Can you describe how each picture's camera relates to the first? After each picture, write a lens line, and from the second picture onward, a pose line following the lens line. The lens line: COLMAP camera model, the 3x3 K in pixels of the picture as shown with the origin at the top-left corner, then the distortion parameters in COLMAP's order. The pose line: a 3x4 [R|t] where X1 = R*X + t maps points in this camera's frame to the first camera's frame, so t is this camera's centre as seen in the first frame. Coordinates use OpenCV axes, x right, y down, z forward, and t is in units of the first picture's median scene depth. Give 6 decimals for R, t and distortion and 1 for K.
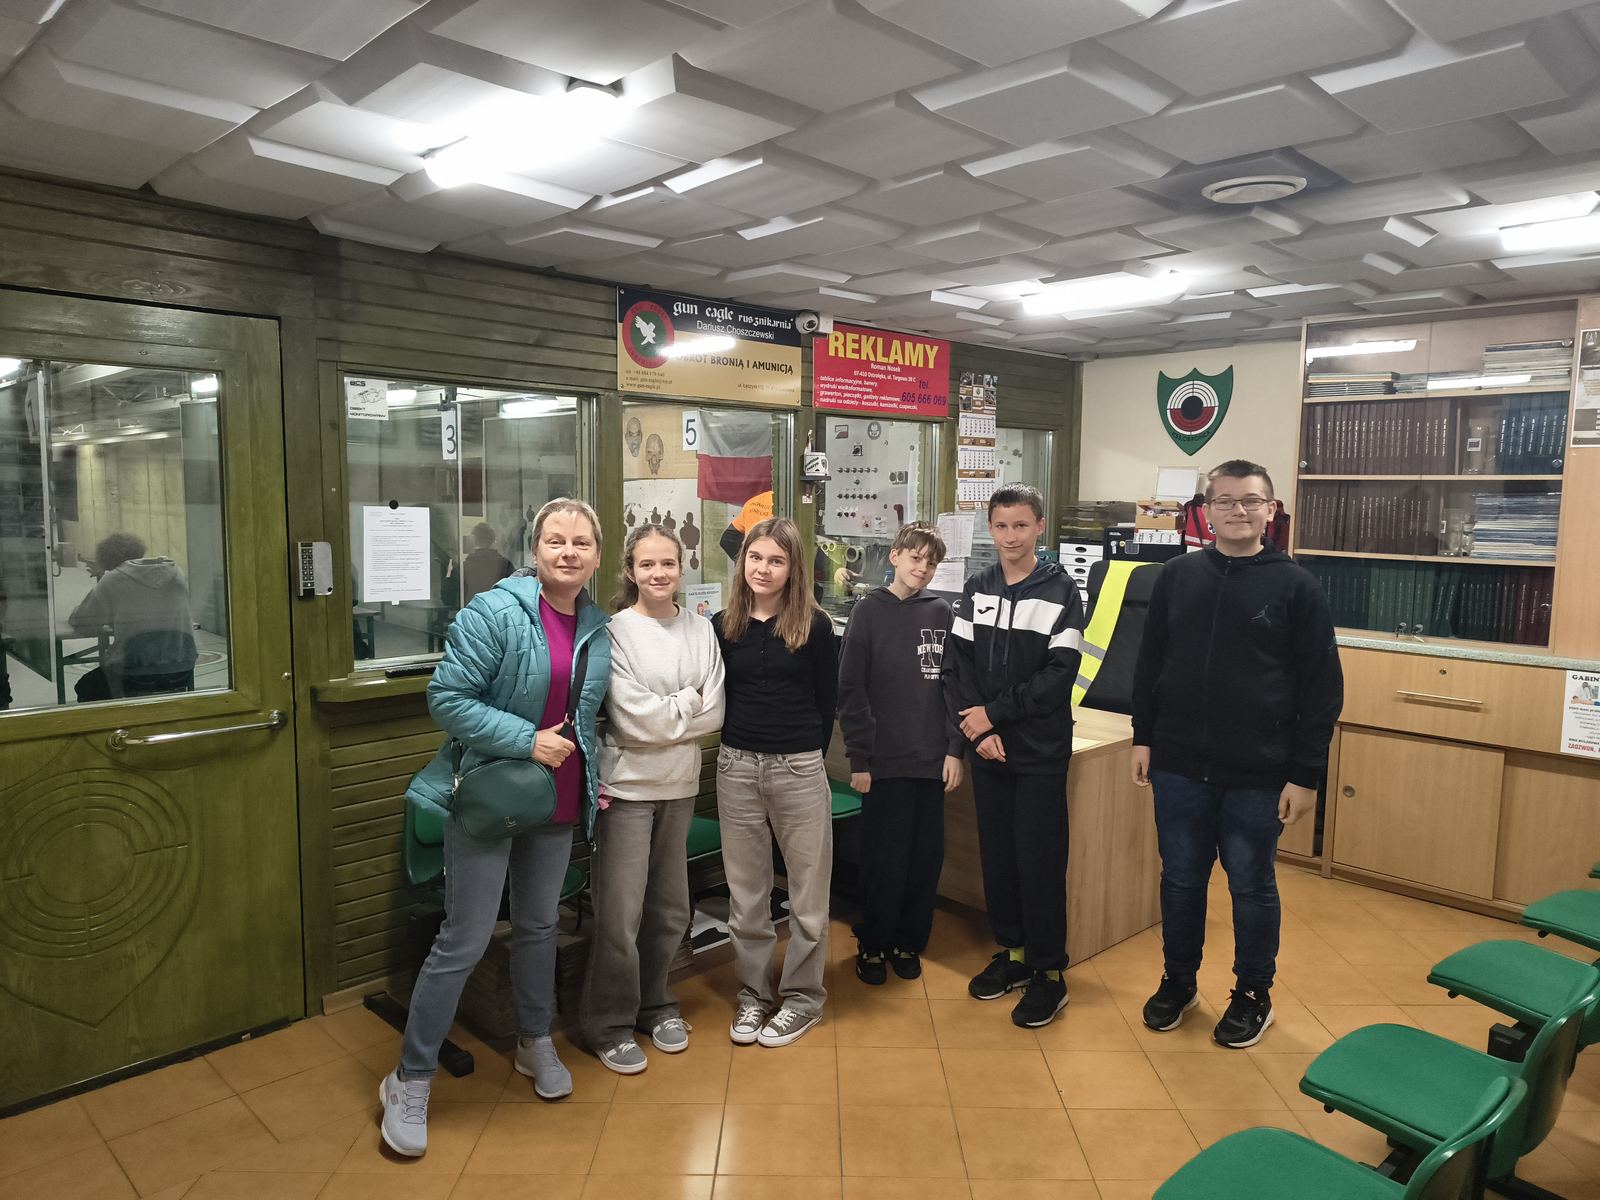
lens RADIAL K [[1100.6, 0, 800.0], [0, 1100.6, 600.0], [0, 0, 1]] dist [0.054243, -0.005407]
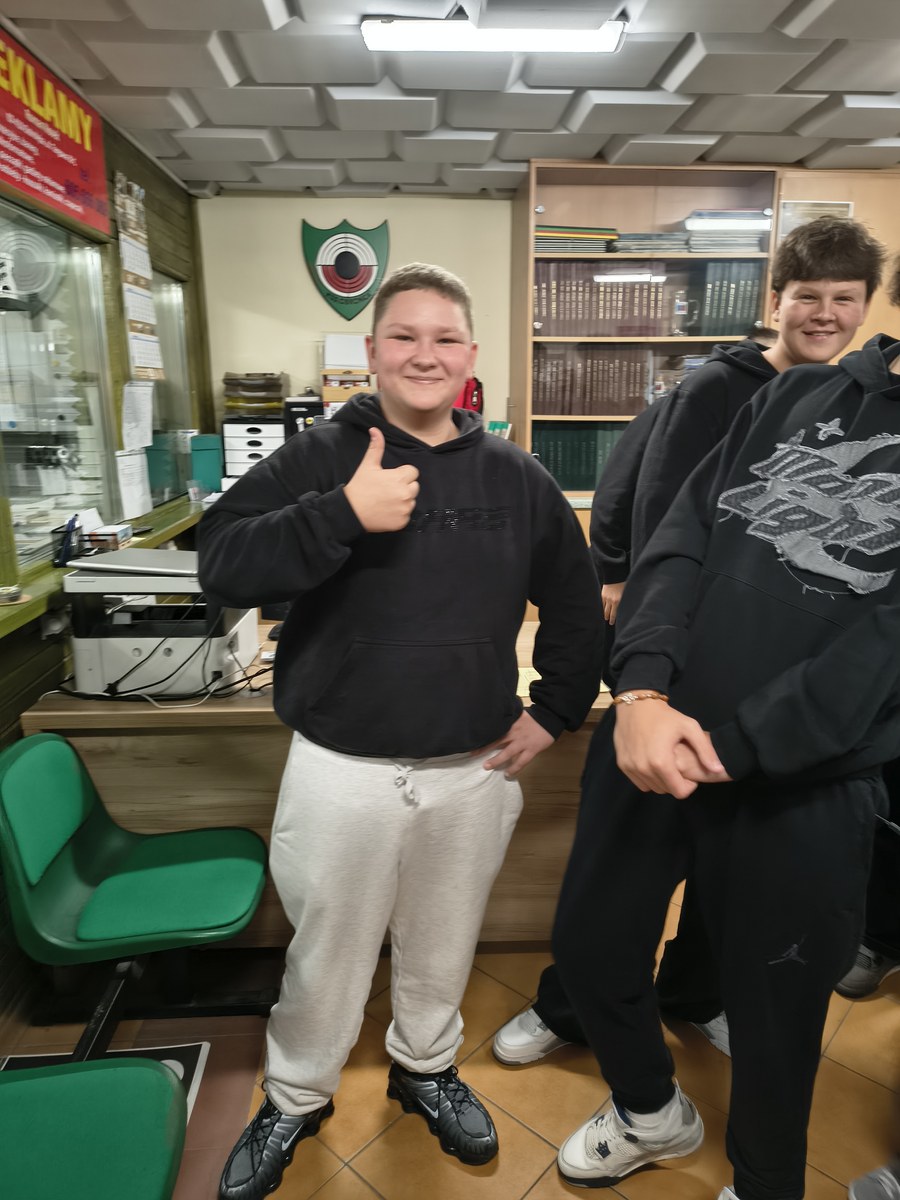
lens RADIAL K [[825.5, 0, 450.0], [0, 825.5, 600.0], [0, 0, 1]] dist [0.054243, -0.005407]
pose [[0.661107, -0.196275, 0.724164, -0.142633], [0.087746, 0.978779, 0.185179, -0.023200], [-0.745143, -0.058881, 0.664301, 0.467359]]
